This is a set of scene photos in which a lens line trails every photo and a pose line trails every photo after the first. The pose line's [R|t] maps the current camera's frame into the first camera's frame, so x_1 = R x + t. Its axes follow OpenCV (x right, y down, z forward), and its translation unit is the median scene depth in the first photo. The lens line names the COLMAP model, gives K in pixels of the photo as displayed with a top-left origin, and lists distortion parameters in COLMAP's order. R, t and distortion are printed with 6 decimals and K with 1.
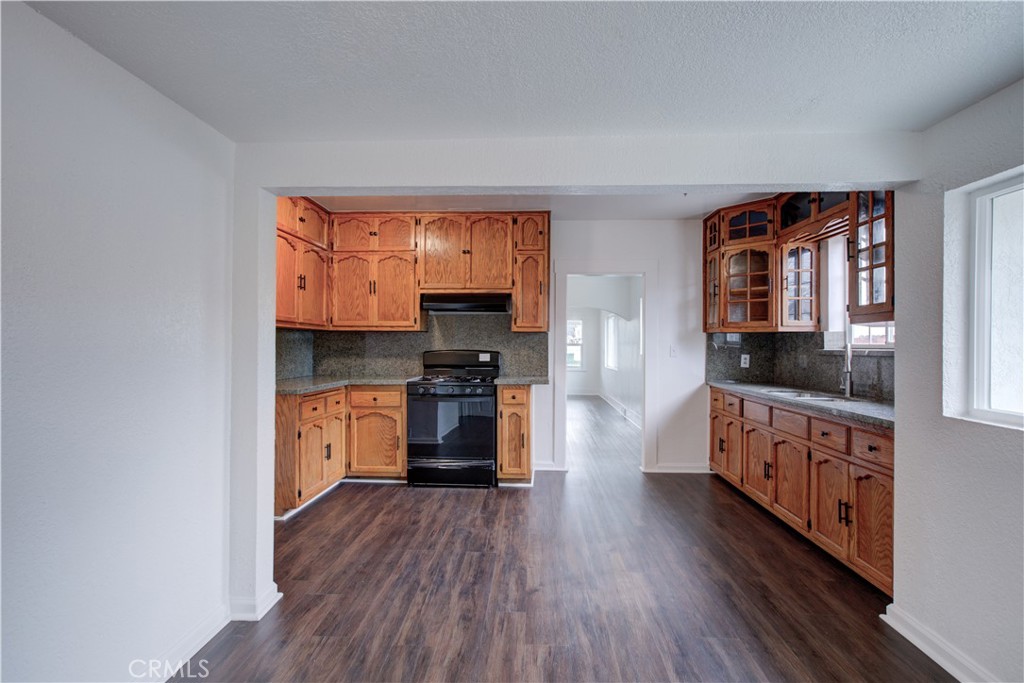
lens RADIAL K [[470.2, 0, 510.2], [0, 470.2, 341.7], [0, 0, 1]] dist [-0.012921, 0.005381]
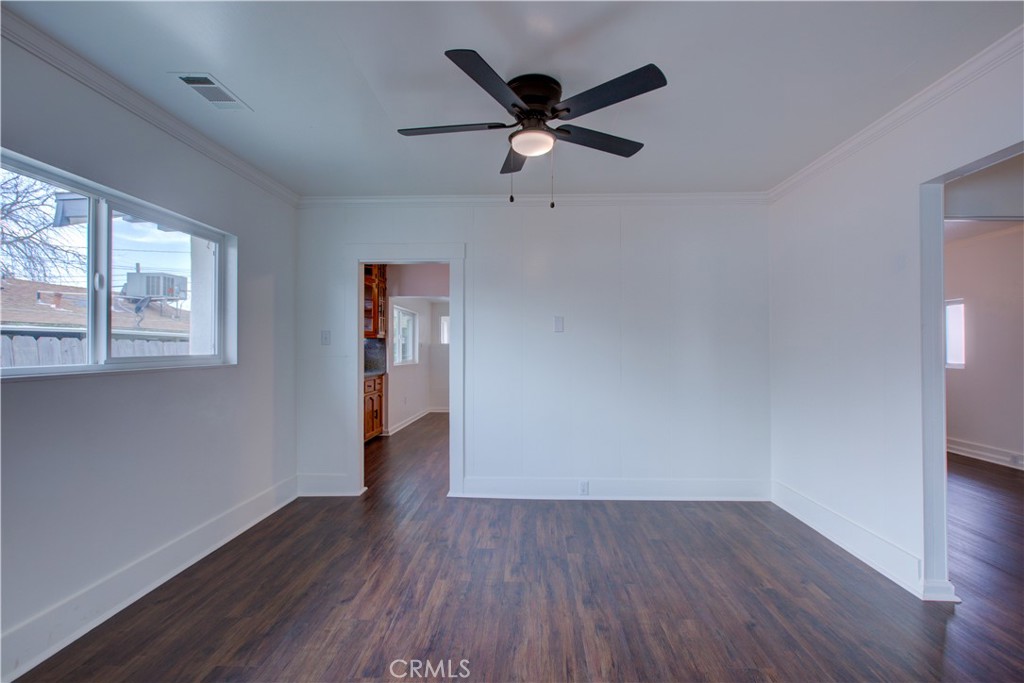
lens RADIAL K [[466.5, 0, 515.8], [0, 466.5, 342.8], [0, 0, 1]] dist [-0.004336, 0.000037]
pose [[-0.999680, -0.005006, -0.024804, 0.027250], [-0.004562, 0.999829, -0.017945, 0.019338], [0.024889, -0.017826, -0.999531, 2.197250]]
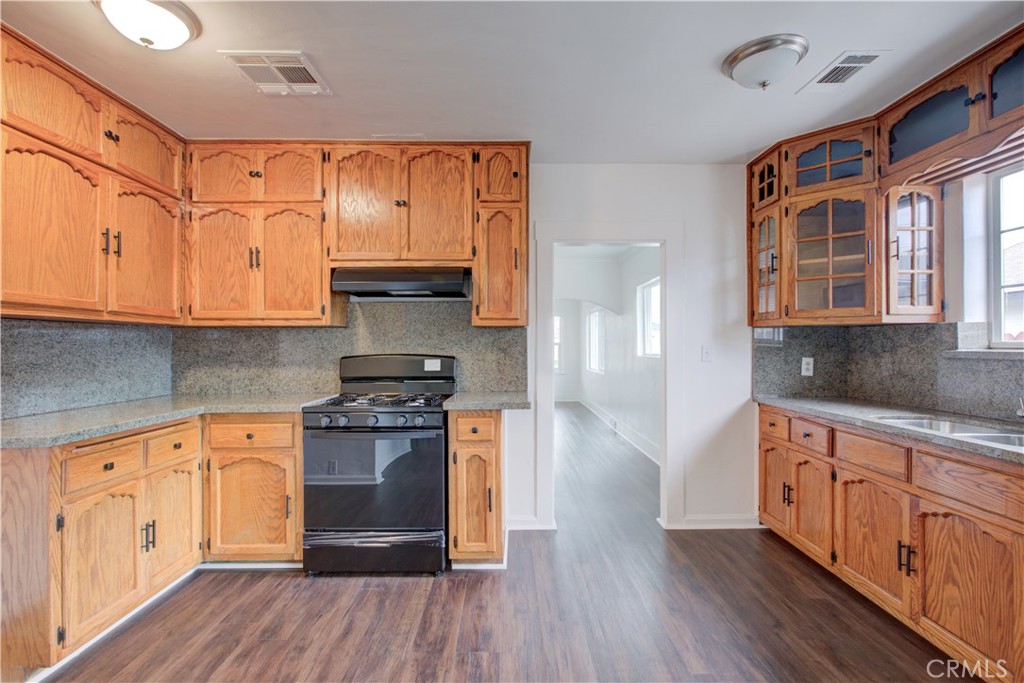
lens RADIAL K [[470.2, 0, 510.2], [0, 470.2, 341.7], [0, 0, 1]] dist [-0.012921, 0.005381]
pose [[0.998032, -0.006595, 0.062361, 0.016570], [0.006509, 0.999978, 0.001571, -0.000240], [-0.062370, -0.001162, 0.998052, 0.377335]]
